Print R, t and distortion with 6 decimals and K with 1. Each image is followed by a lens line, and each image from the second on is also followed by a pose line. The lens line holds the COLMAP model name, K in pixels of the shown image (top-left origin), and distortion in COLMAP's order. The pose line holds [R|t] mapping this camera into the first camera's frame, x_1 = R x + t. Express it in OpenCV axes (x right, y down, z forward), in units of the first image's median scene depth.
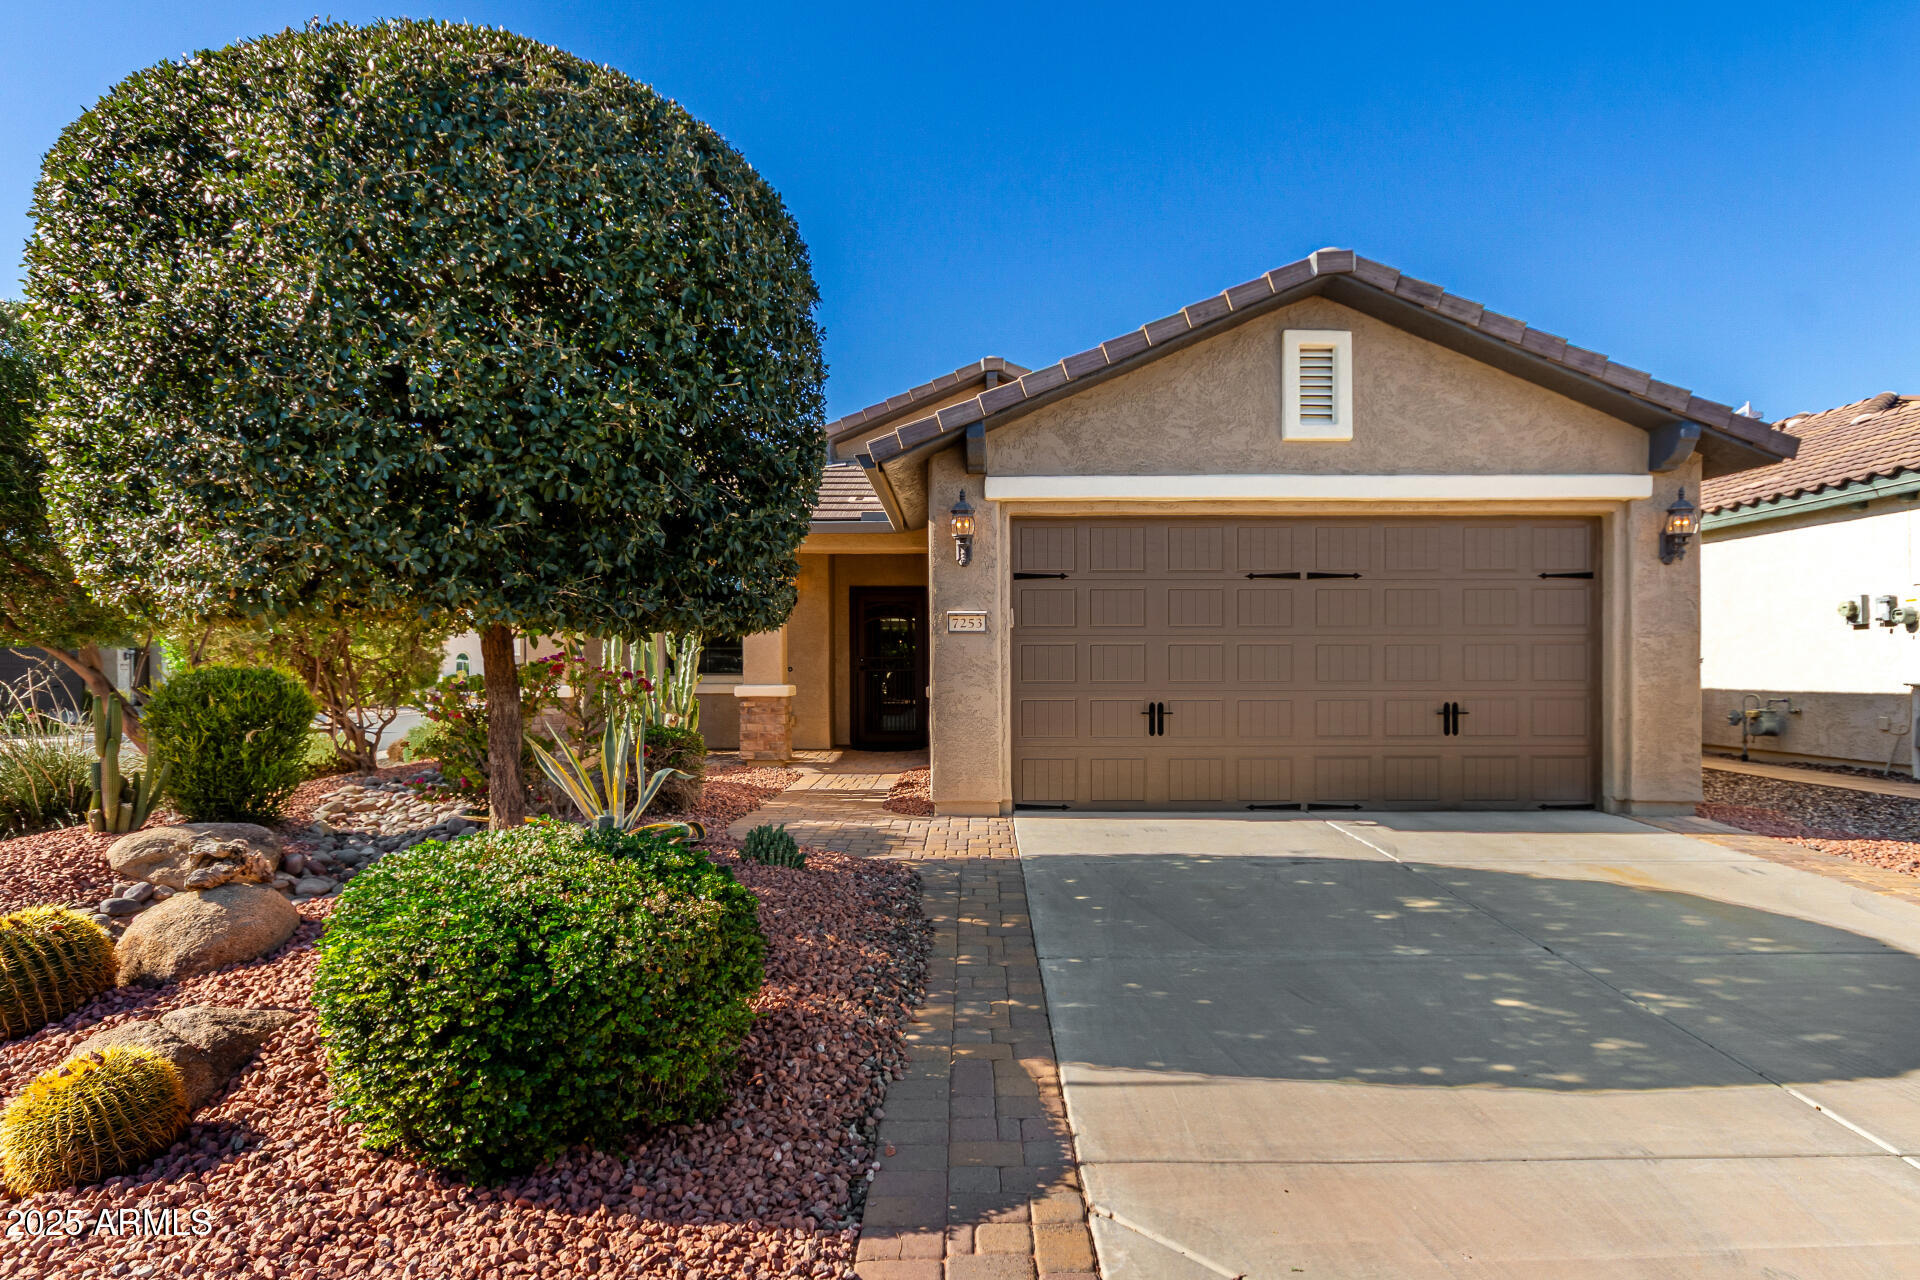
lens RADIAL K [[1071.4, 0, 955.6], [0, 1071.4, 676.3], [0, 0, 1]] dist [-0.005765, 0.006631]
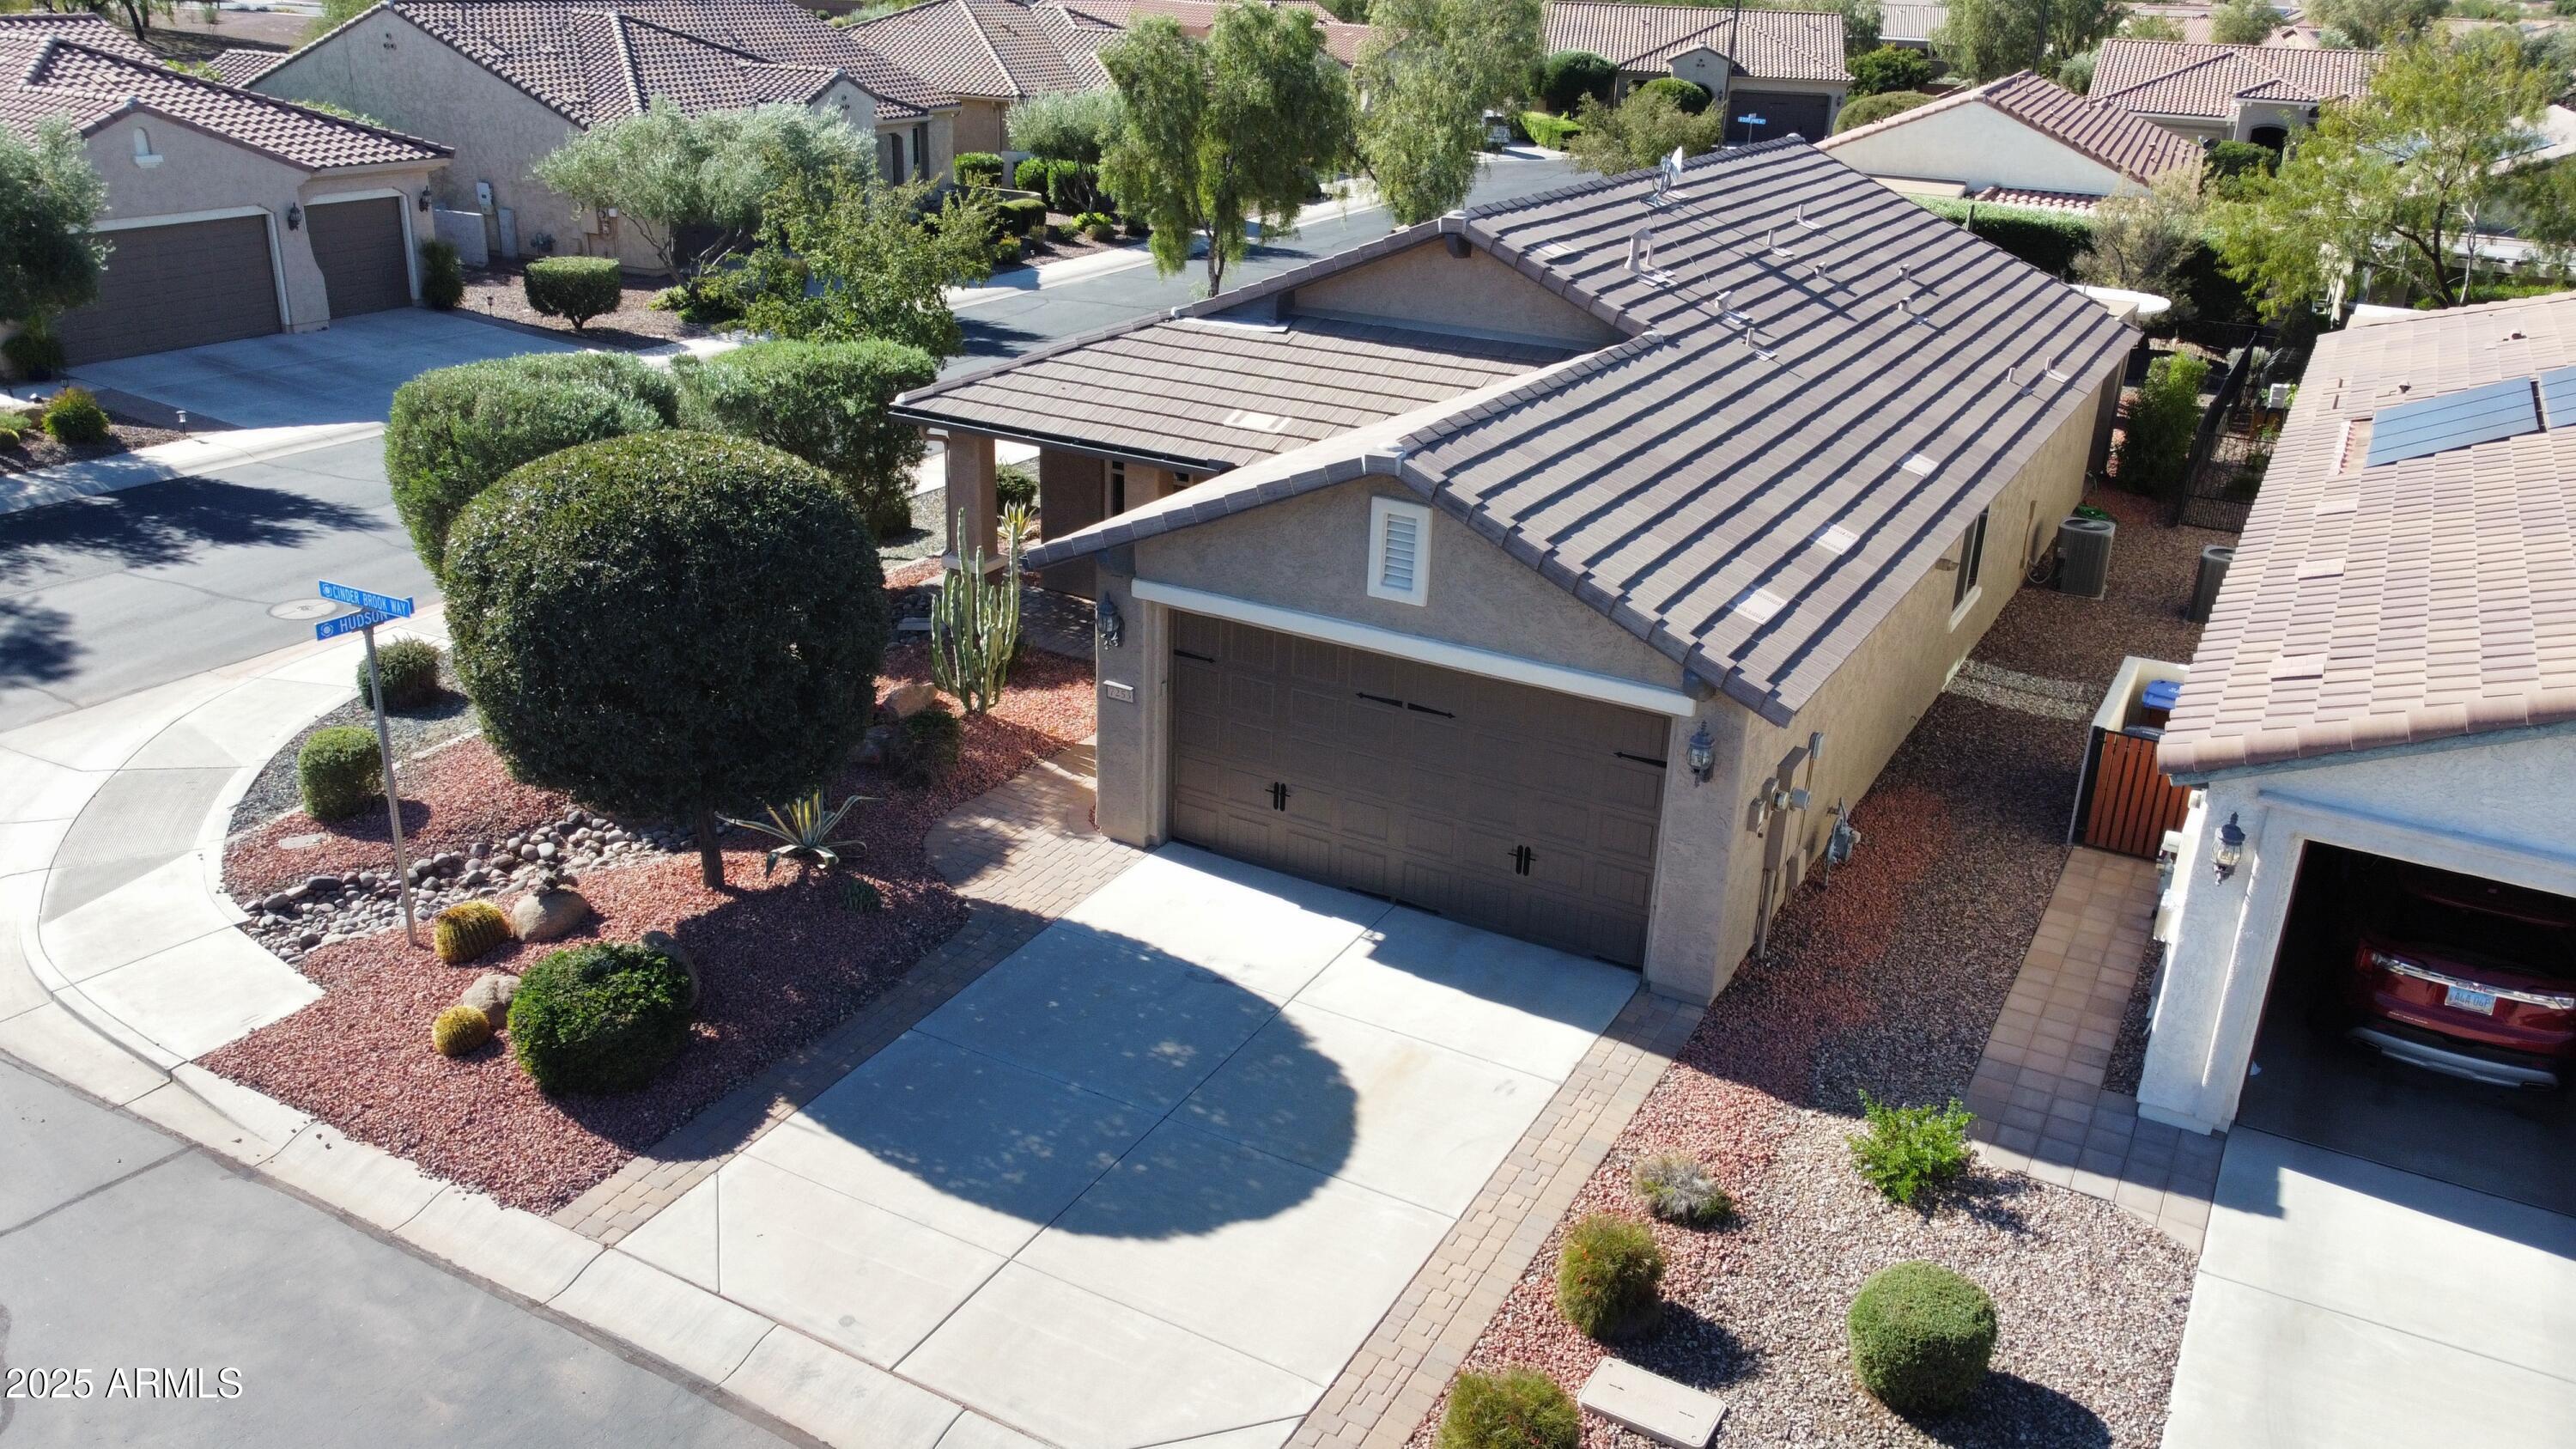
lens RADIAL K [[1952.7, 0, 1306.6], [0, 1952.7, 708.6], [0, 0, 1]] dist [-0.006726, 0.003611]
pose [[0.876953, 0.208469, -0.433006, 1.137058], [-0.043288, 0.931617, 0.360854, -0.827613], [0.478622, -0.297708, 0.826009, -0.681314]]
